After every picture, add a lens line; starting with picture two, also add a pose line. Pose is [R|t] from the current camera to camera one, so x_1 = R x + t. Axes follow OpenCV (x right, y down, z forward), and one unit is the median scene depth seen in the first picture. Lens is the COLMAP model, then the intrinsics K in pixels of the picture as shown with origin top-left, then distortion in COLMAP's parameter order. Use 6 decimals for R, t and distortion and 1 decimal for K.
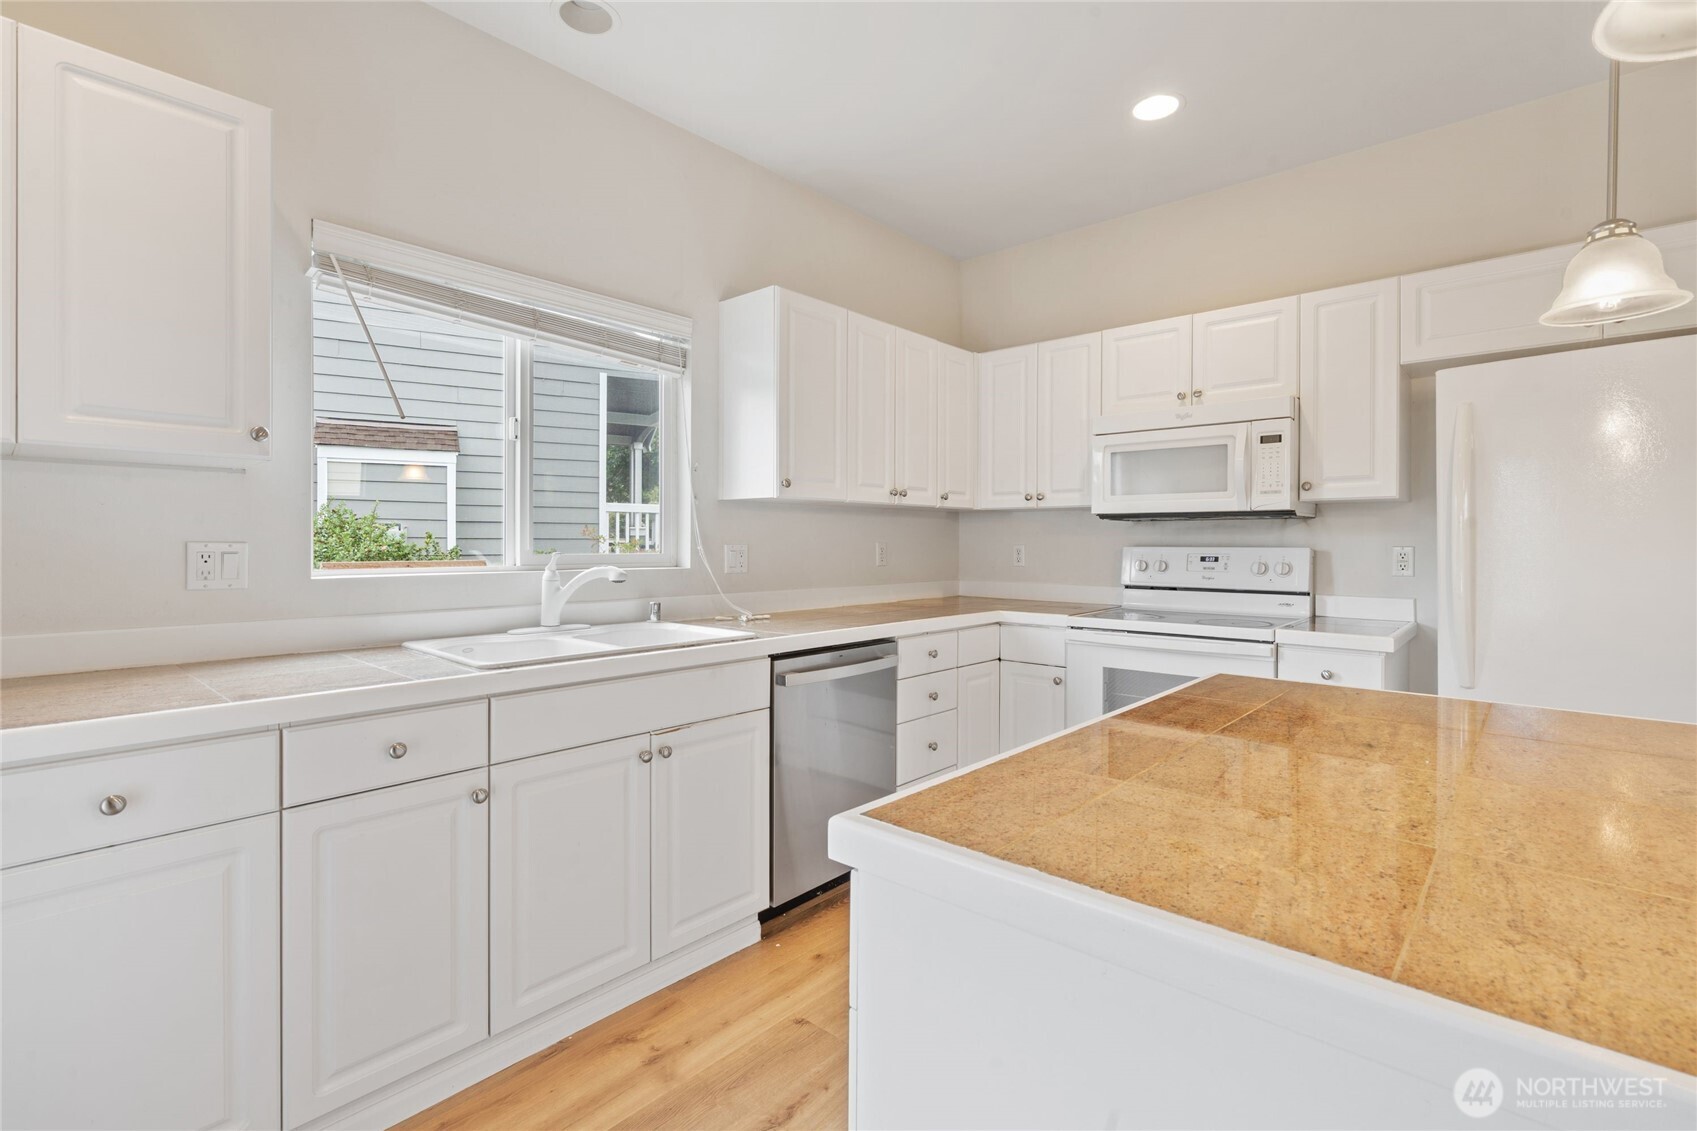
lens RADIAL K [[777.2, 0, 852.1], [0, 777.2, 548.8], [0, 0, 1]] dist [-0.000386, 0.000879]
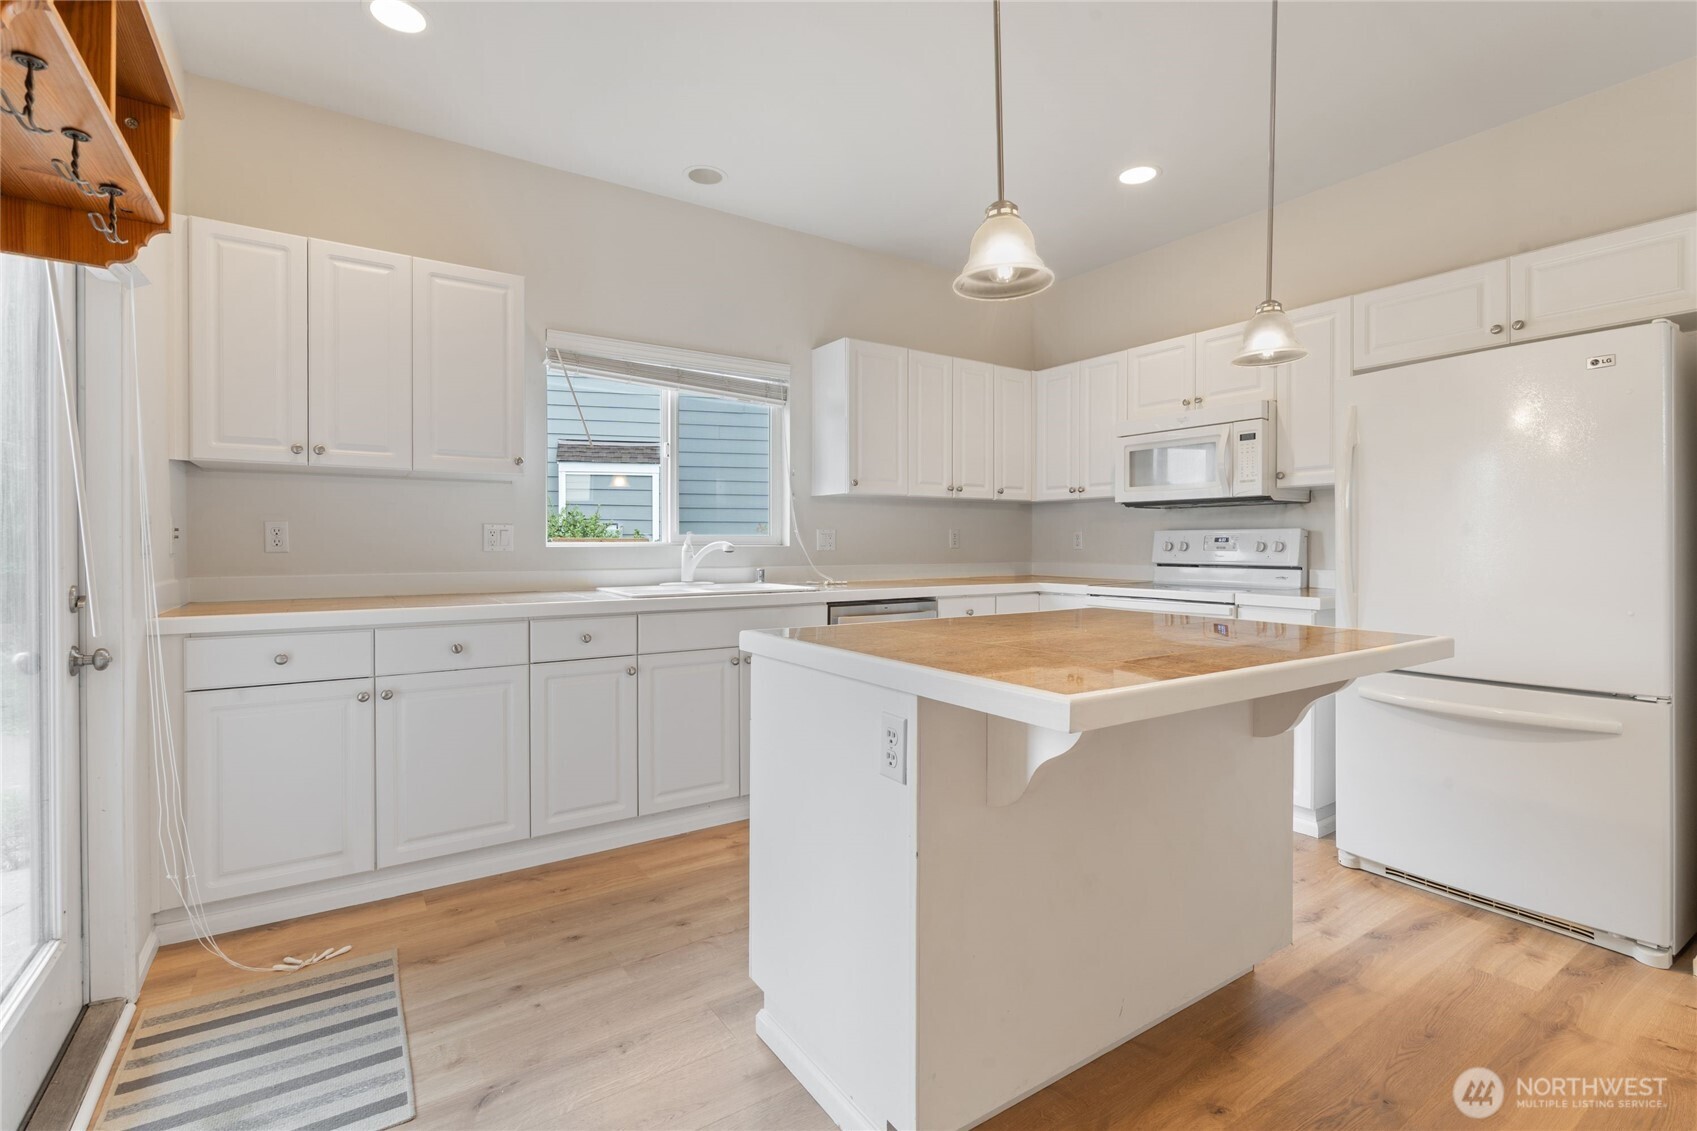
lens RADIAL K [[777.2, 0, 848.6], [0, 777.2, 551.9], [0, 0, 1]] dist [-0.000386, 0.000879]
pose [[0.968796, -0.000618, -0.247859, 0.236563], [0.001174, 0.999997, 0.002093, 0.032592], [0.247857, -0.002319, 0.968794, -0.310259]]
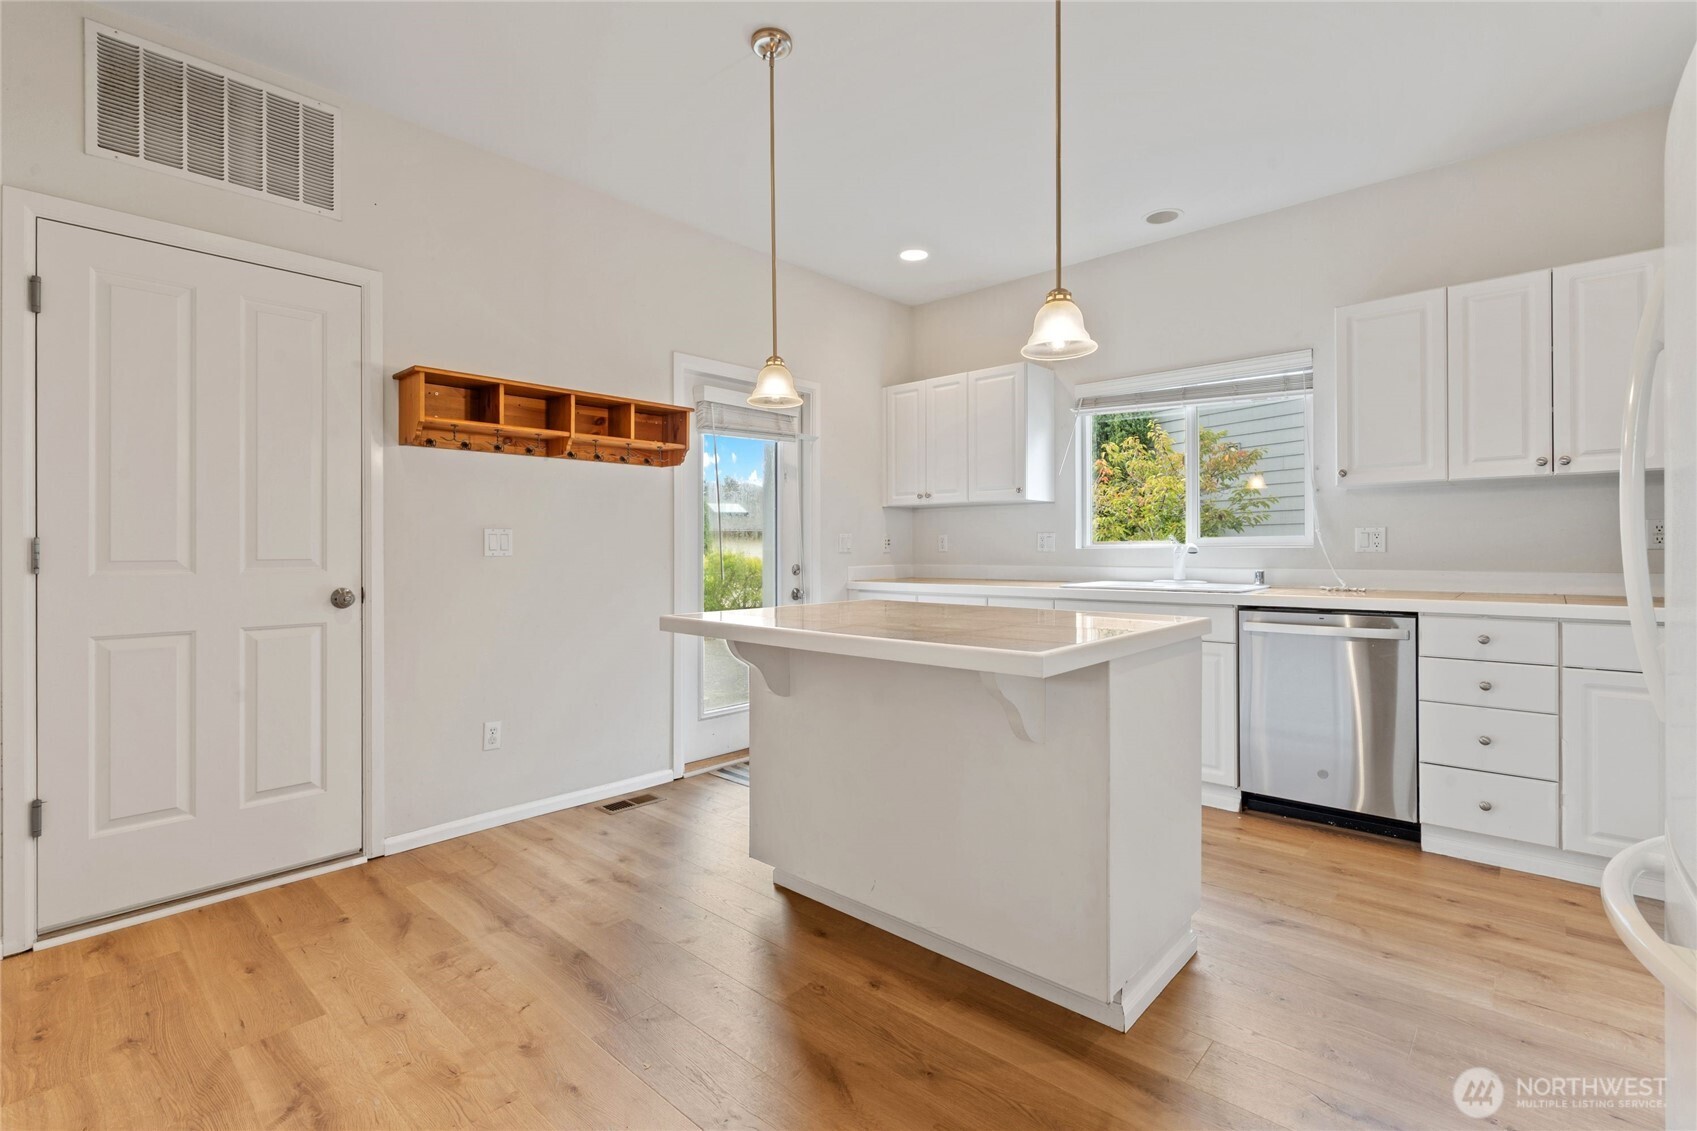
lens RADIAL K [[777.2, 0, 858.4], [0, 777.2, 556.6], [0, 0, 1]] dist [-0.000386, 0.000879]
pose [[-0.001002, 0.007574, -0.999971, 1.058535], [-0.001104, 0.999971, 0.007575, 0.031653], [0.999999, 0.001112, -0.000993, 0.269773]]
